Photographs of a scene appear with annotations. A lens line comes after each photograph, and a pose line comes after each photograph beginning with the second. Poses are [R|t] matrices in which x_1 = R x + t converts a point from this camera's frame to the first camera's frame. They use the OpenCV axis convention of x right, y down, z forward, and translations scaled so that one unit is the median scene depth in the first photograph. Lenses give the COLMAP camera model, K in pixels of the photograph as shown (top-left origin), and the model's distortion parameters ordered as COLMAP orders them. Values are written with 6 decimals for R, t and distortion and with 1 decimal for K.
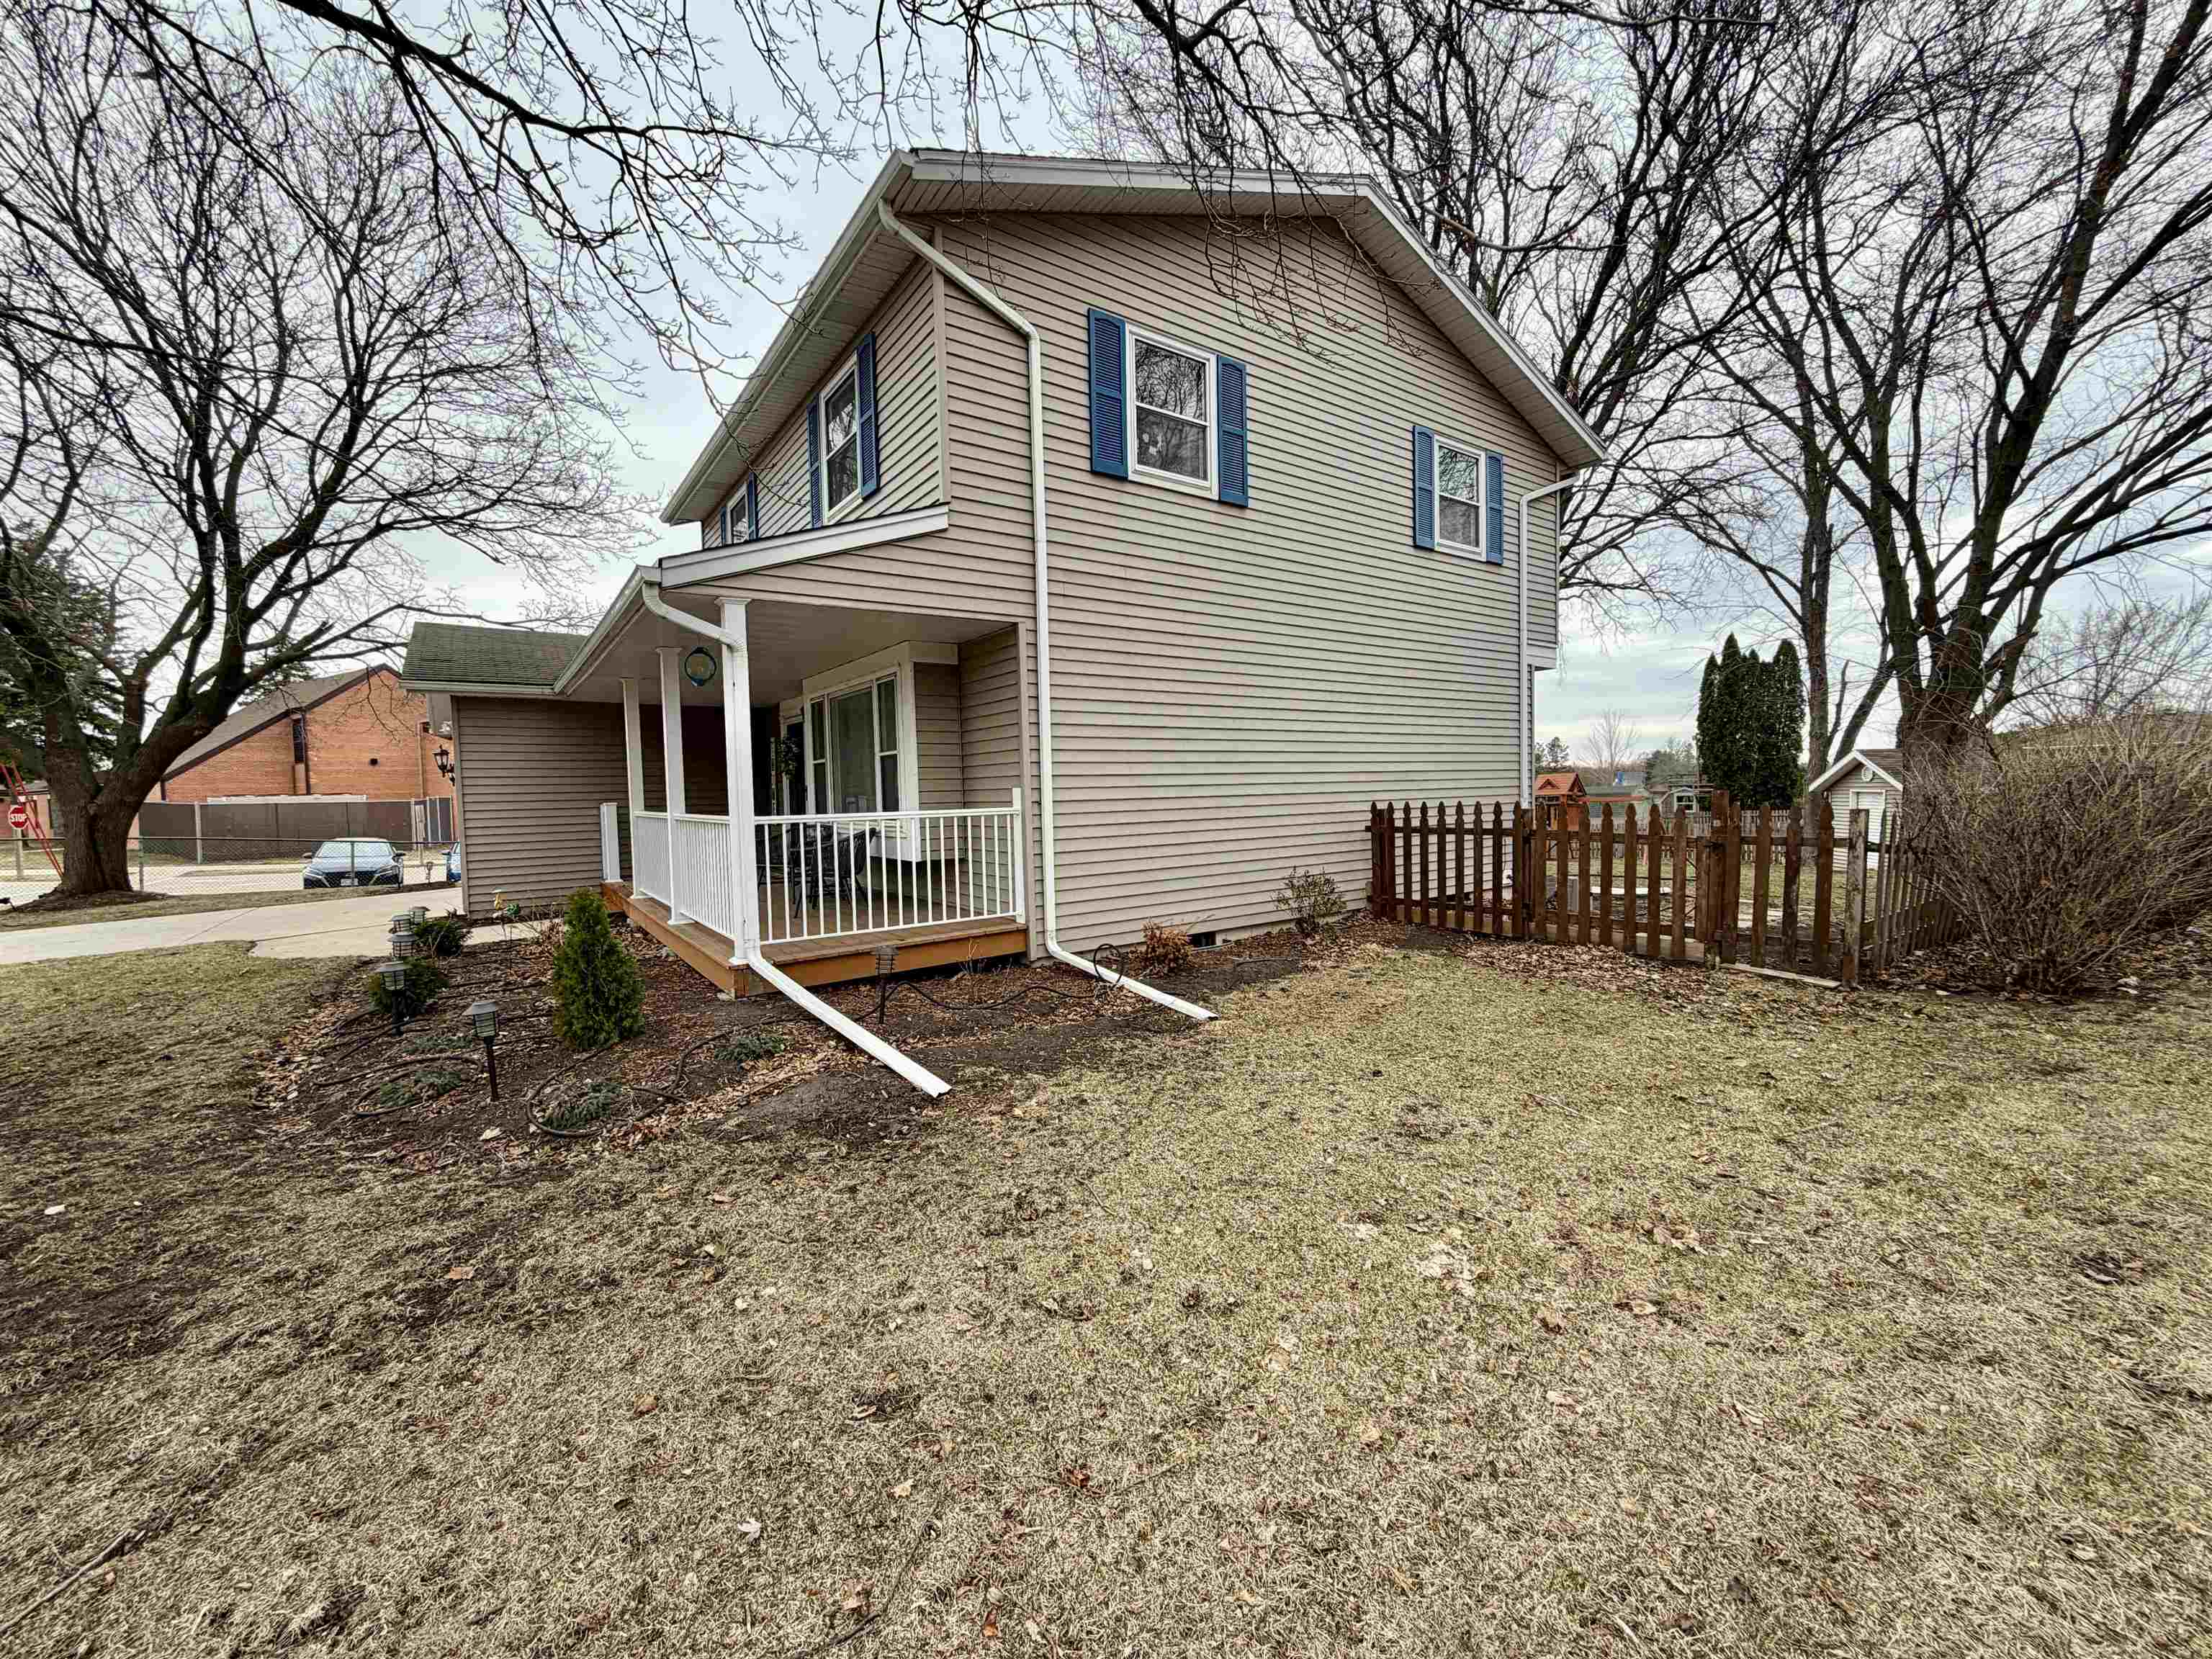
lens RADIAL K [[880.0, 0, 1105.4], [0, 880.0, 828.1], [0, 0, 1]] dist [-0.001582, 0.000583]
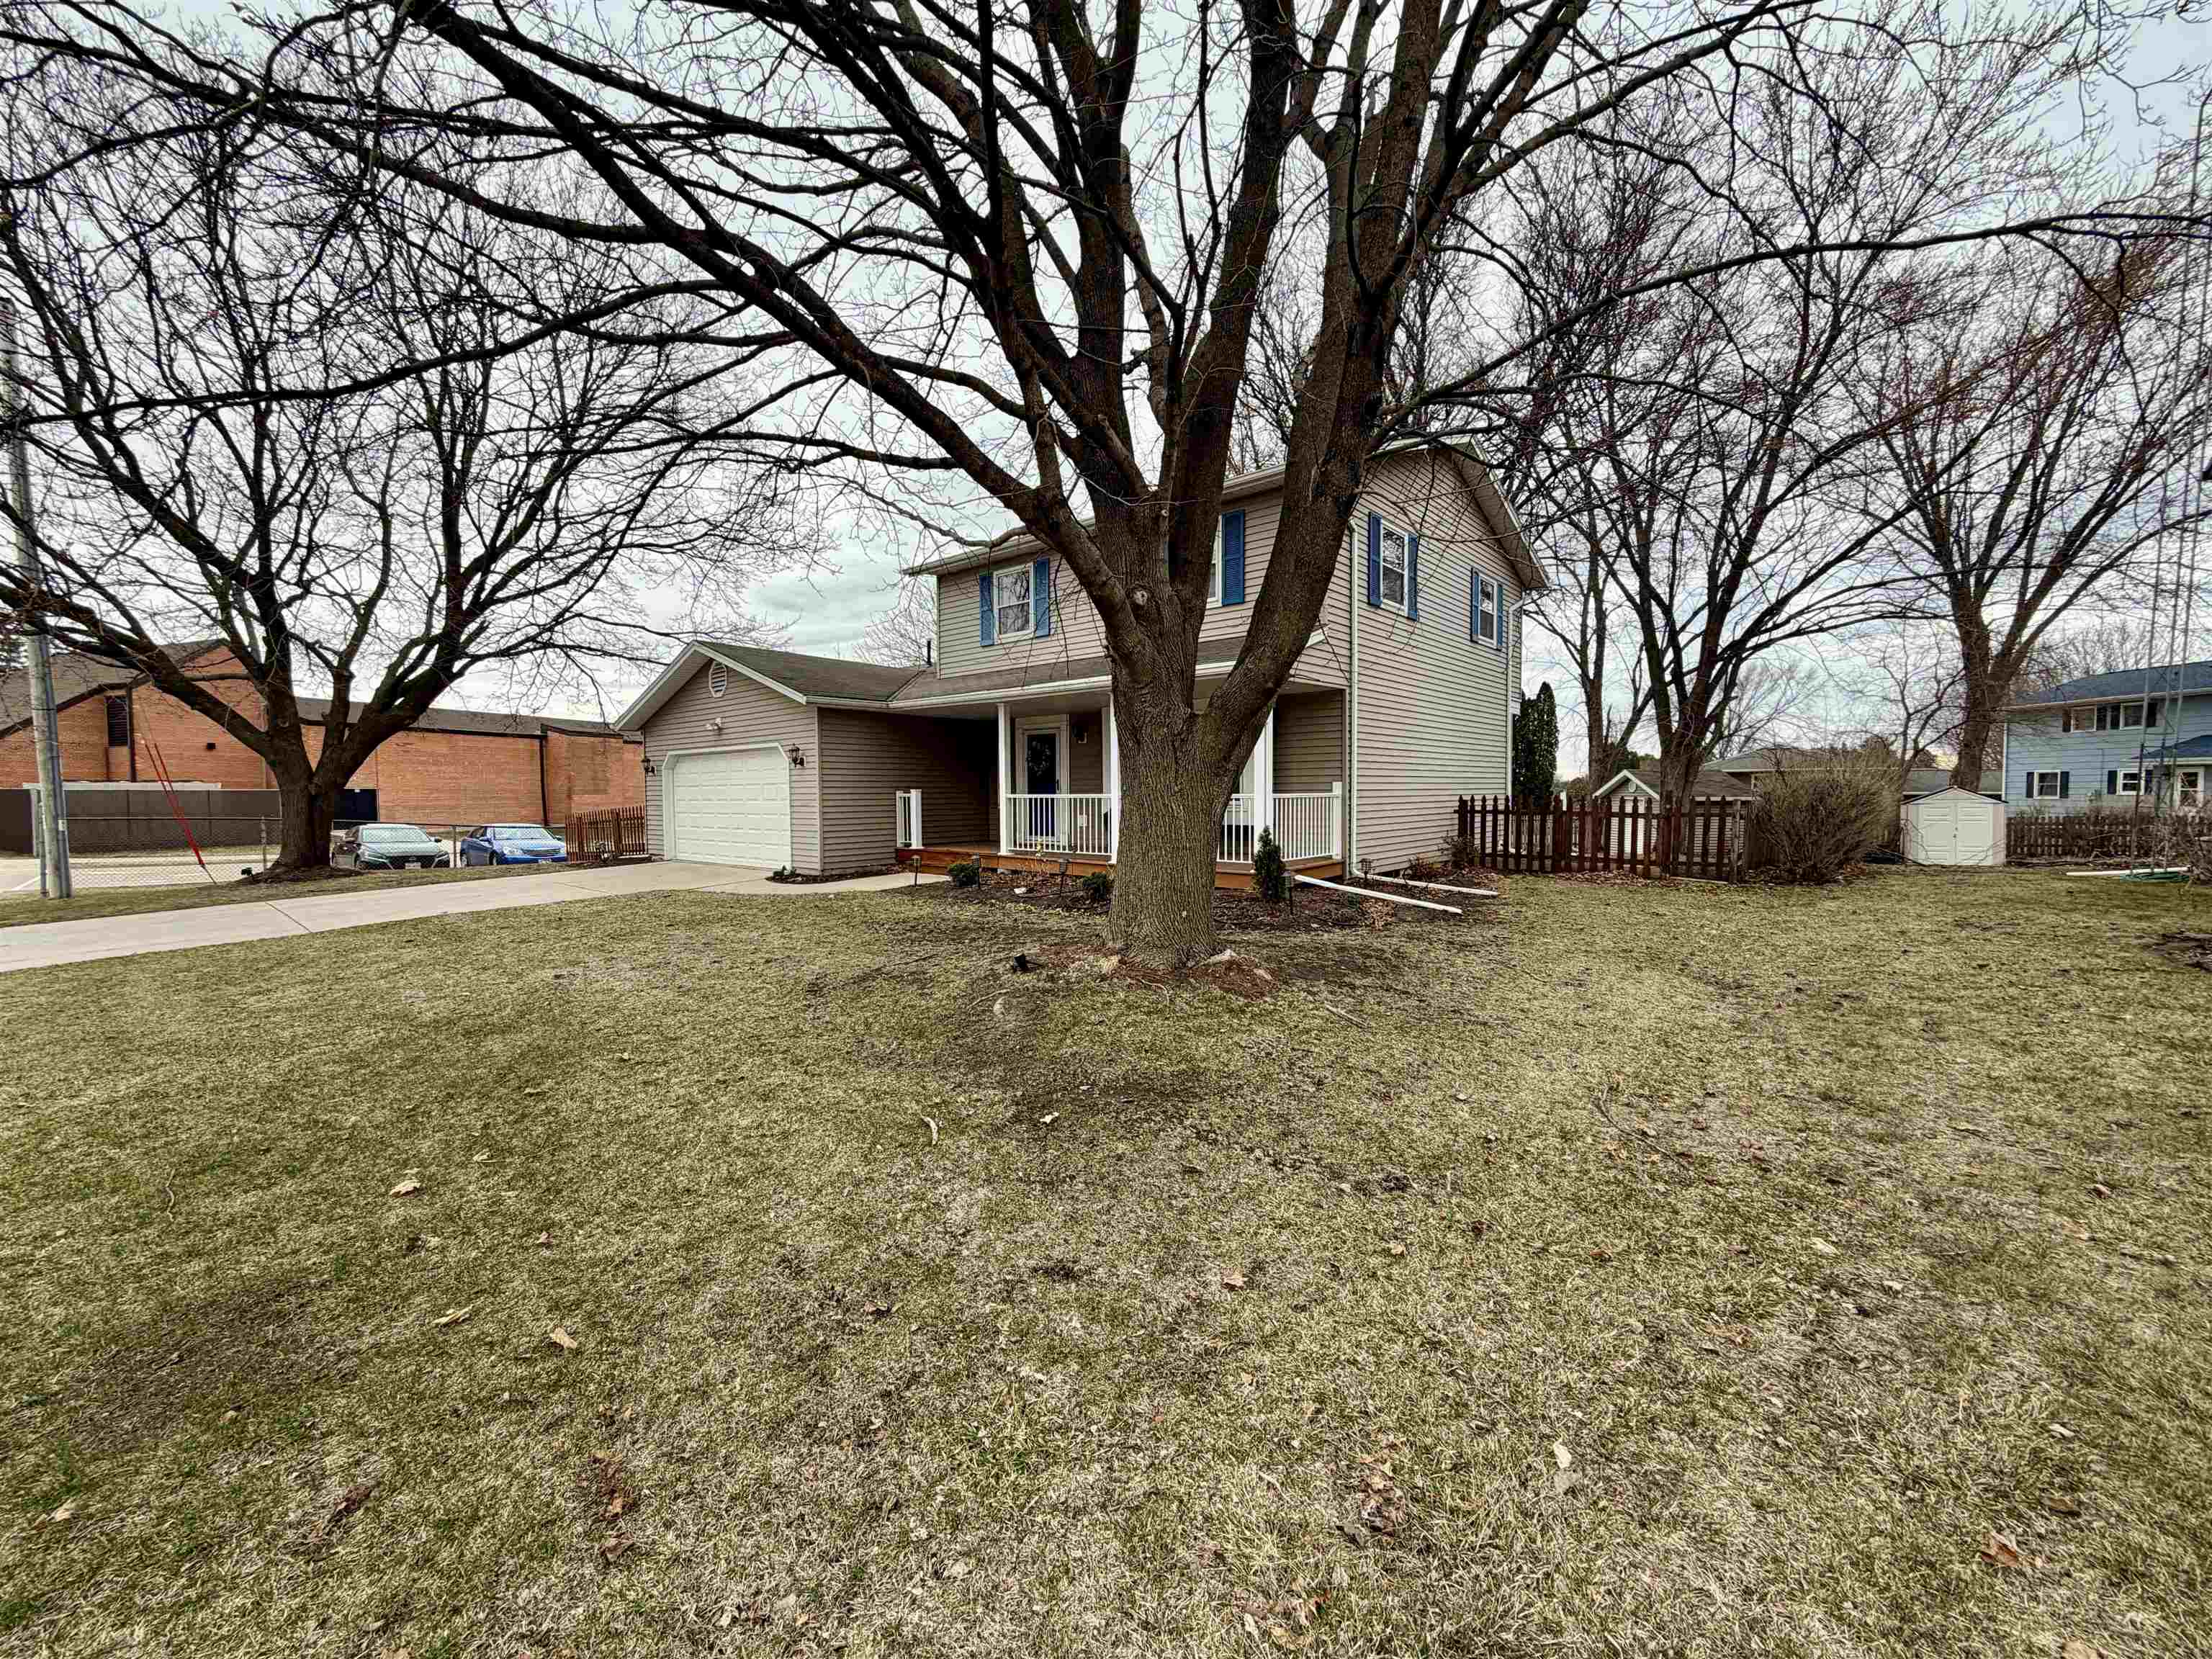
lens RADIAL K [[880.0, 0, 1101.2], [0, 880.0, 845.1], [0, 0, 1]] dist [-0.001582, 0.000583]
pose [[0.971519, 0.001424, 0.236957, -0.396342], [-0.004756, 0.999898, 0.013492, 0.023928], [-0.236914, -0.014234, 0.971426, -0.243072]]
